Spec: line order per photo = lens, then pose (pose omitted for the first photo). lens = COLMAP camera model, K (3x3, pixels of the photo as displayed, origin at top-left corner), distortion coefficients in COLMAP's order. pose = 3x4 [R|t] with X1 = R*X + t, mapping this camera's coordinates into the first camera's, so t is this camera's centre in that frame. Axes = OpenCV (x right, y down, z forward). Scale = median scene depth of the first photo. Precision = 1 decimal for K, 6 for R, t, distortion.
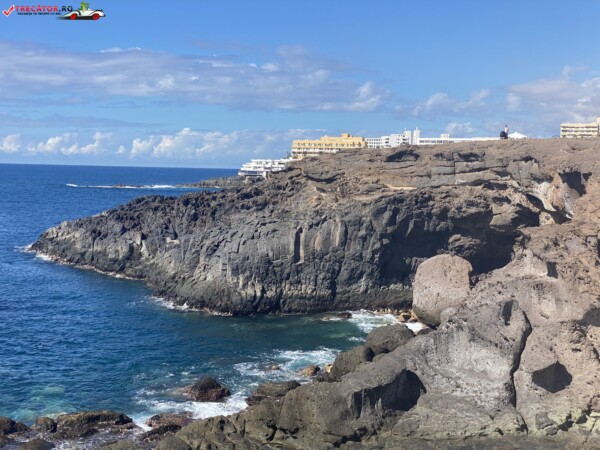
lens RADIAL K [[895.0, 0, 300.0], [0, 895.0, 225.0], [0, 0, 1]] dist [0.118530, 0.002920]
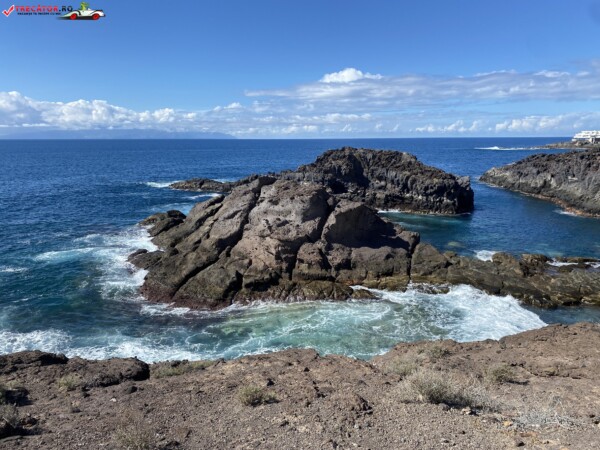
lens RADIAL K [[446.1, 0, 300.7], [0, 446.1, 233.7], [0, 0, 1]] dist [0.055131, -0.056607]
pose [[0.849284, 0.085023, -0.521044, -0.137459], [-0.009593, 0.989269, 0.145790, 0.000338], [0.527849, -0.118819, 0.840986, -0.120075]]
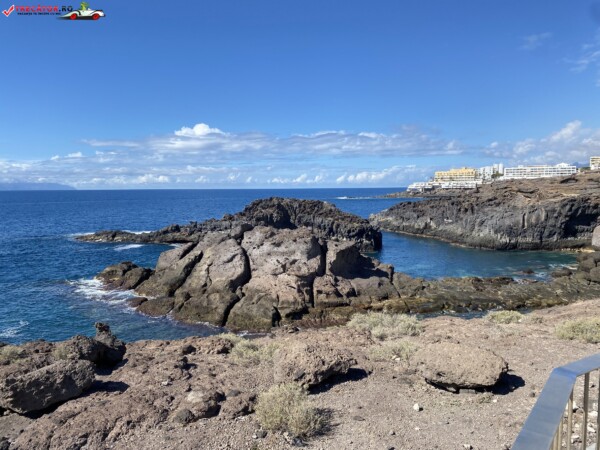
lens RADIAL K [[452.7, 0, 278.8], [0, 452.7, 224.9], [0, 0, 1]] dist [0.056401, -0.000386]
pose [[0.968277, -0.009978, -0.249679, -0.304597], [0.014366, 0.999773, 0.015758, 0.004826], [0.249465, -0.018845, 0.968201, -0.301882]]
